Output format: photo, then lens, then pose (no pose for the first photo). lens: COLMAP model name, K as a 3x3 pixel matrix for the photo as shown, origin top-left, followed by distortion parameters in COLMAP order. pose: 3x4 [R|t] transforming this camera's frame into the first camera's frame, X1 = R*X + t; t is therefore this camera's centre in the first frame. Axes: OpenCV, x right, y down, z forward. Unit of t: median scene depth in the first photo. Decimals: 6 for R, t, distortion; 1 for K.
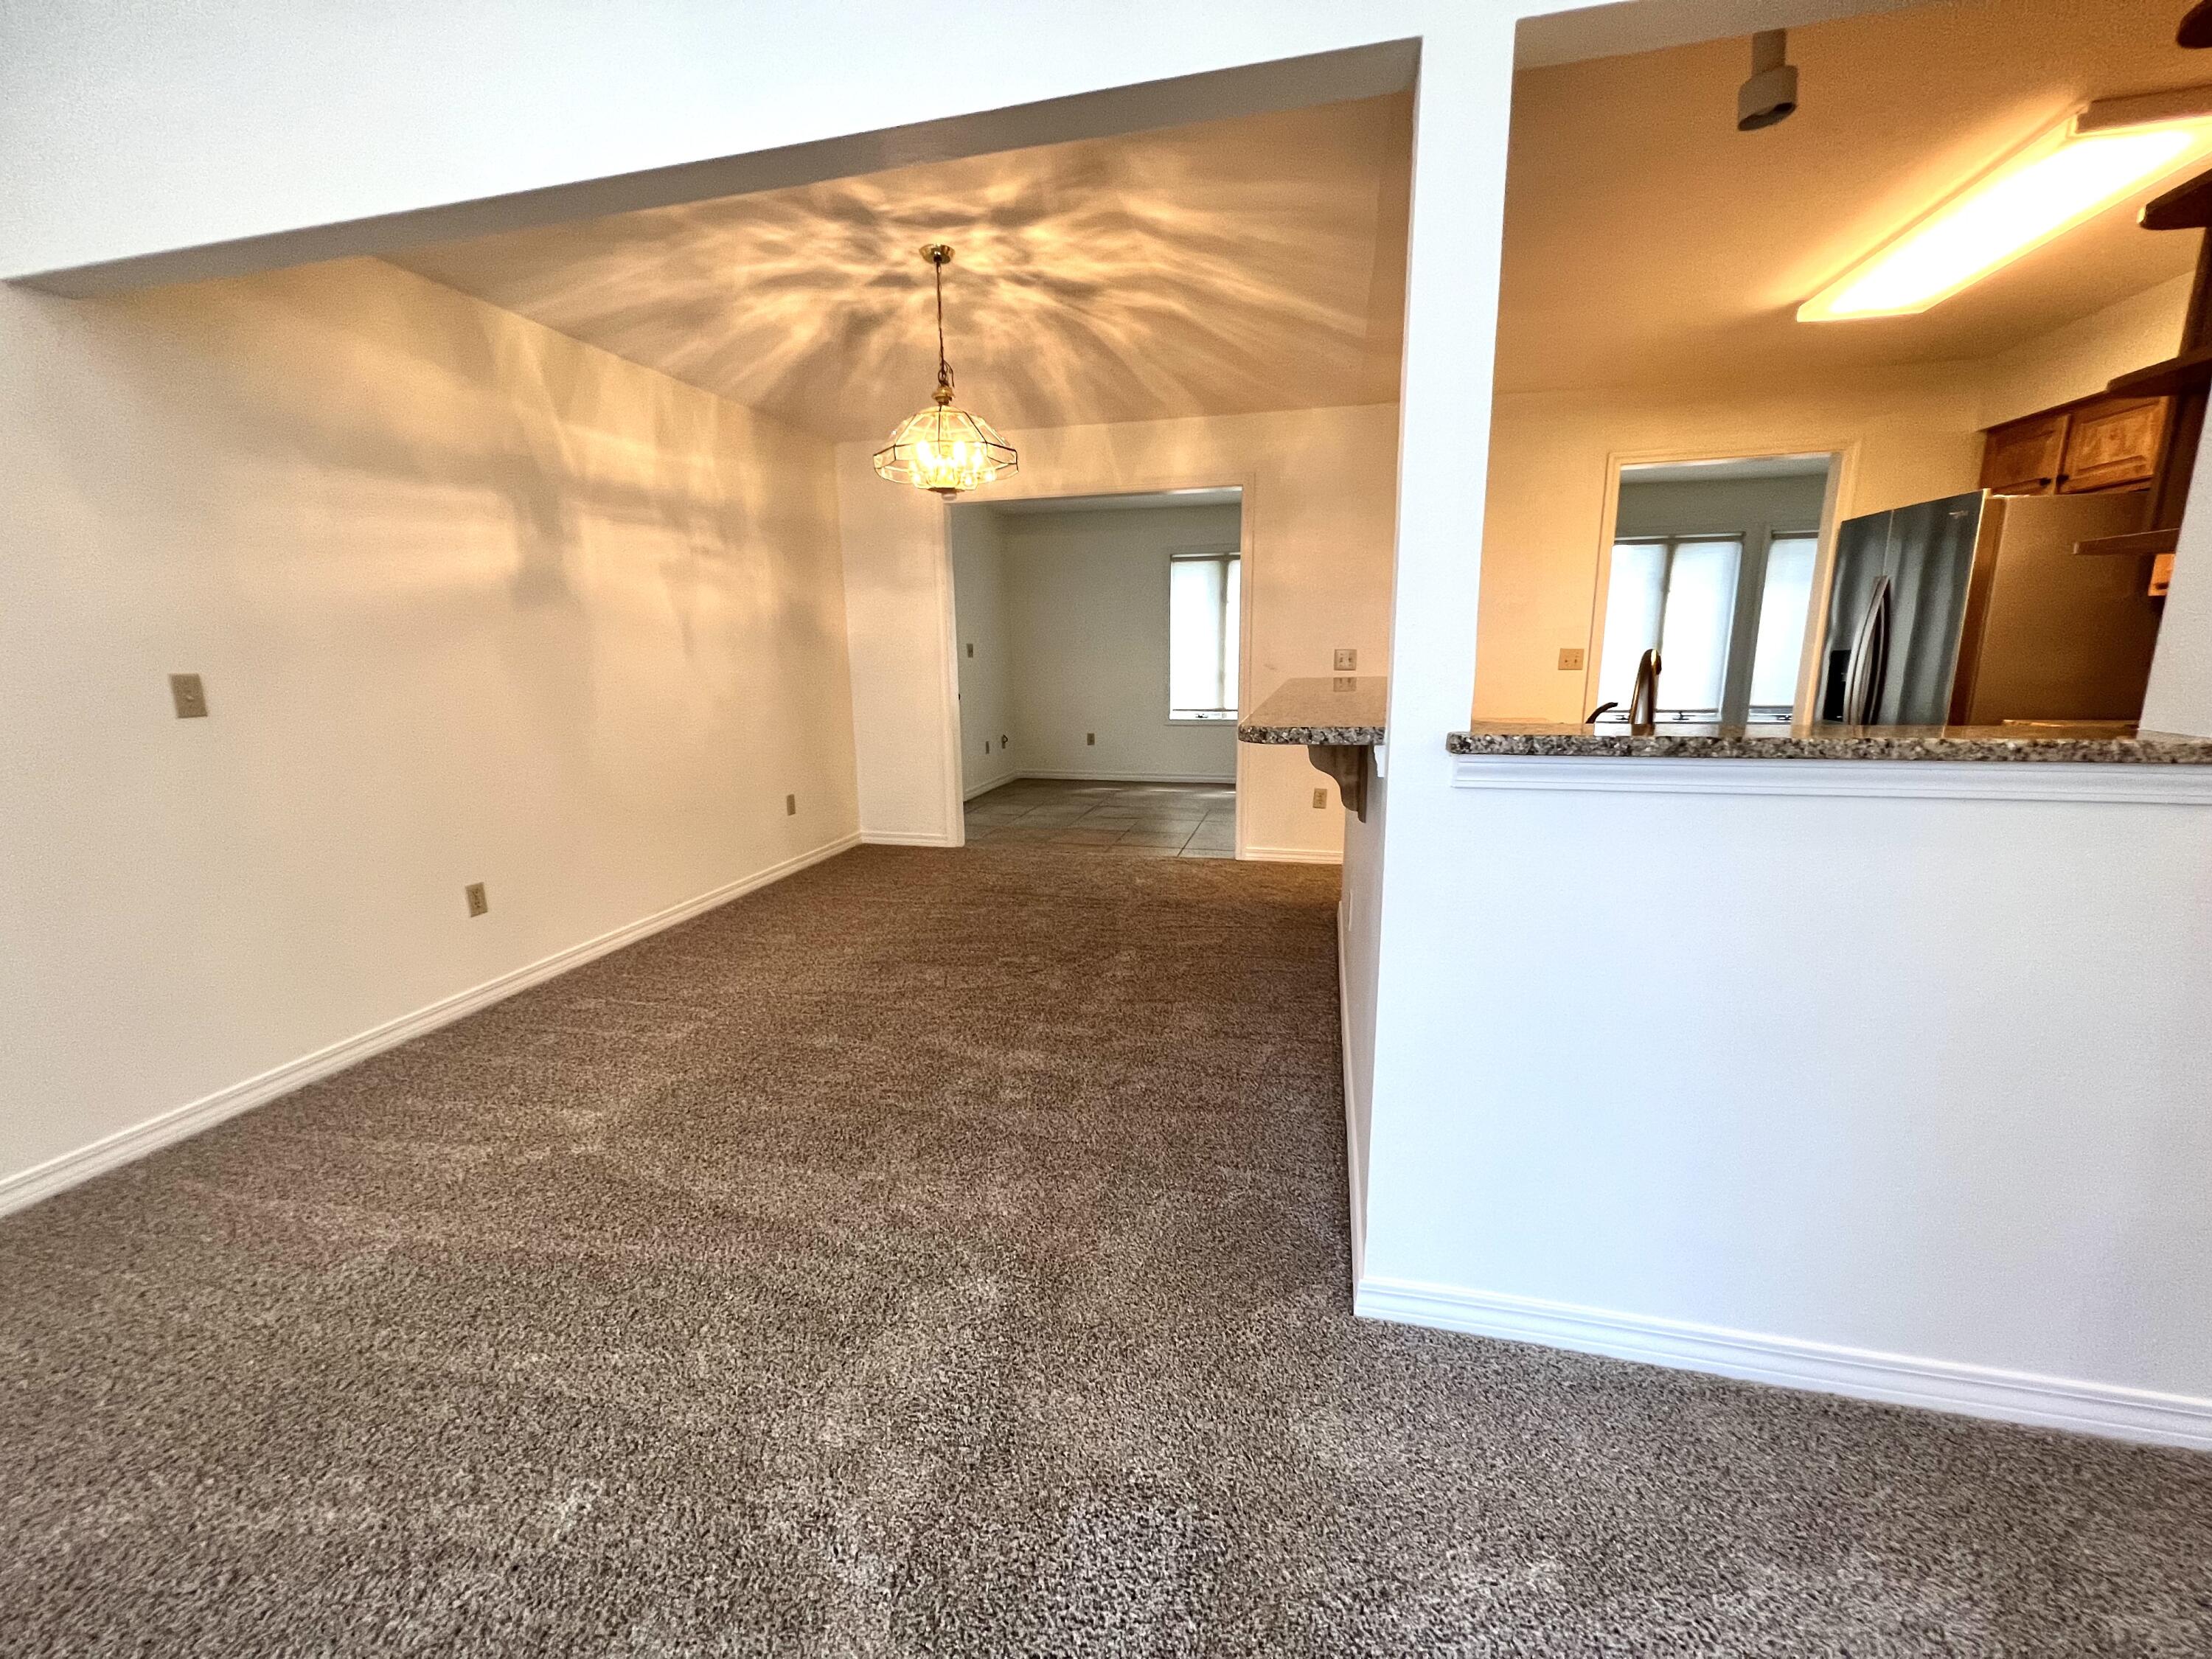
lens RADIAL K [[888.5, 0, 1097.3], [0, 888.5, 820.7], [0, 0, 1]] dist [-0.003419, 0.000083]
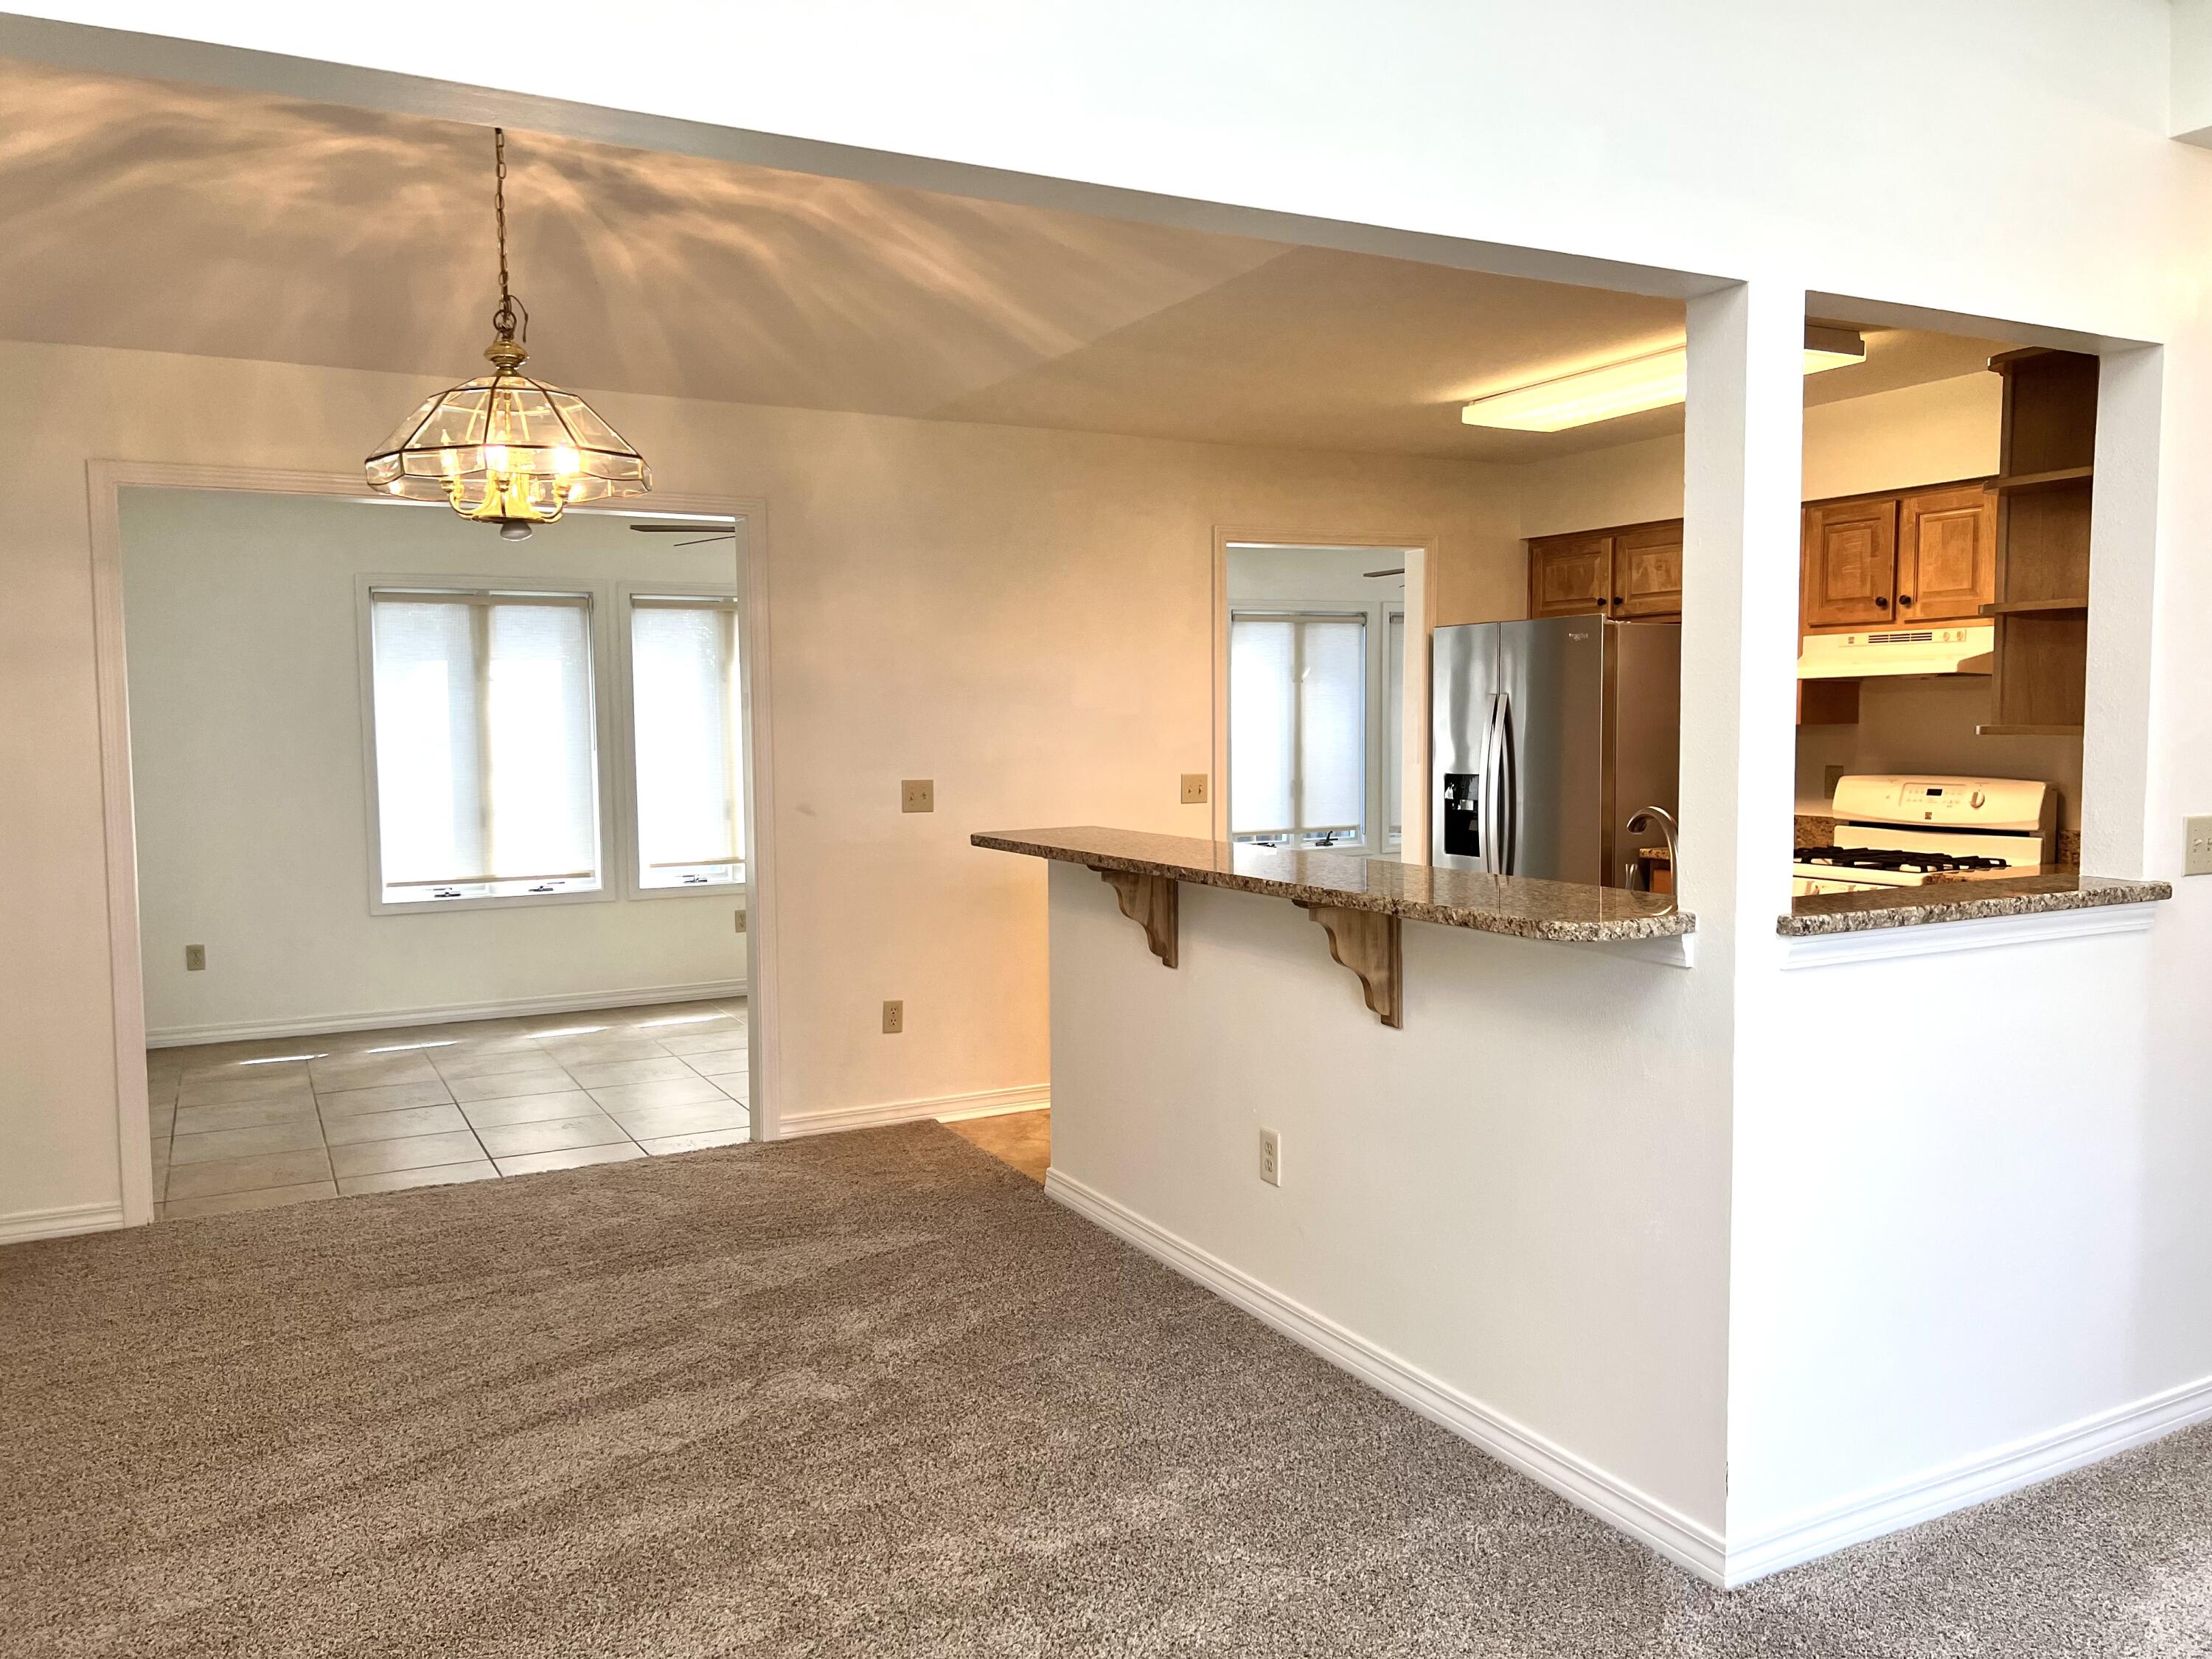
lens RADIAL K [[1670.8, 0, 1106.0], [0, 1670.8, 829.5], [0, 0, 1]] dist [0.013806, -0.001523]
pose [[0.741333, -0.041690, 0.669841, -0.556043], [0.129224, 0.988260, -0.081509, -0.054675], [-0.658579, 0.146985, 0.738017, 0.037274]]
